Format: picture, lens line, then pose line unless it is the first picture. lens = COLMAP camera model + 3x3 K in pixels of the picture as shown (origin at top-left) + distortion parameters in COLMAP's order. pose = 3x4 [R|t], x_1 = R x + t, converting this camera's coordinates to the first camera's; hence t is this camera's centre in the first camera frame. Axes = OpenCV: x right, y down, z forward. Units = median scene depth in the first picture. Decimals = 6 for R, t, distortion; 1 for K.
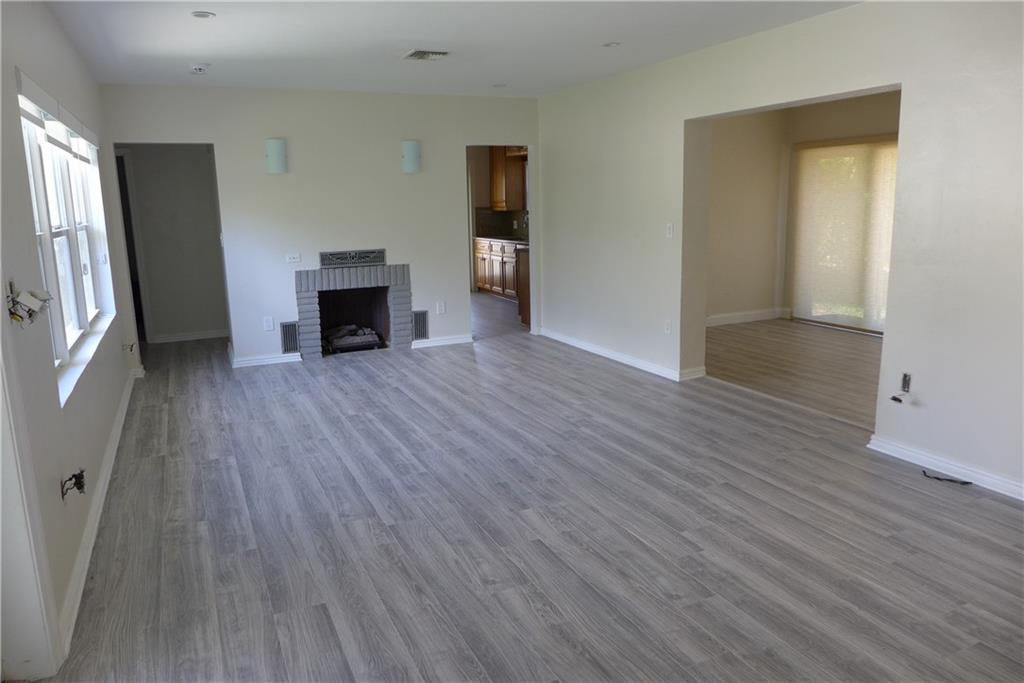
lens RADIAL K [[712.9, 0, 503.7], [0, 712.9, 326.2], [0, 0, 1]] dist [-0.062902, 0.028440]
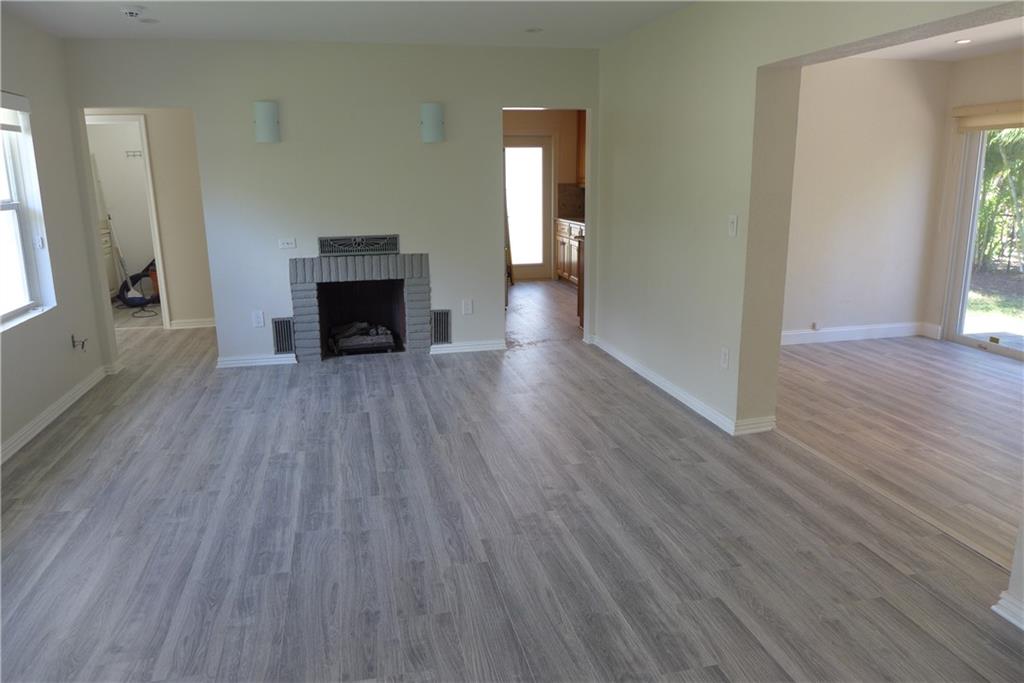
lens RADIAL K [[712.9, 0, 507.6], [0, 712.9, 332.8], [0, 0, 1]] dist [-0.062902, 0.028440]
pose [[0.979713, 0.055655, -0.192522, 0.181530], [-0.046467, 0.997570, 0.051917, -0.062897], [0.194944, -0.041918, 0.979918, 0.298014]]
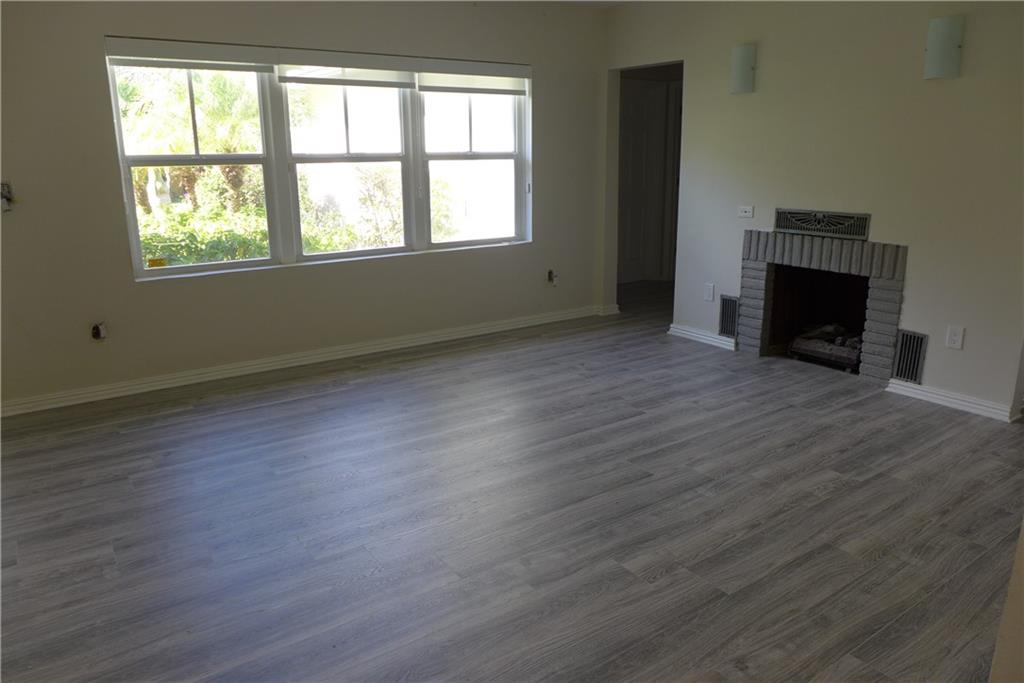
lens RADIAL K [[712.9, 0, 508.9], [0, 712.9, 330.2], [0, 0, 1]] dist [-0.062902, 0.028440]
pose [[0.182924, 0.257068, -0.948923, 0.526422], [-0.169210, 0.959038, 0.227189, -0.142773], [0.968456, 0.119009, 0.218929, 0.856081]]
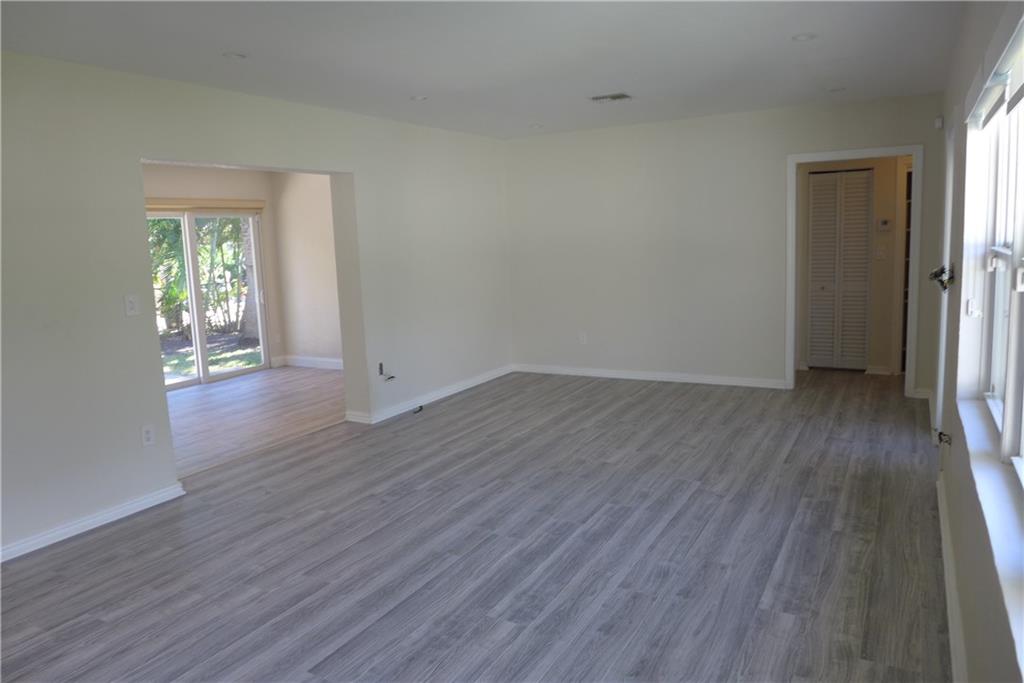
lens RADIAL K [[712.9, 0, 509.8], [0, 712.9, 344.1], [0, 0, 1]] dist [-0.062902, 0.028440]
pose [[-0.586296, -0.078077, 0.806326, -0.661875], [0.192322, 0.953473, 0.232167, -0.218600], [-0.786937, 0.291192, -0.544002, 1.284409]]
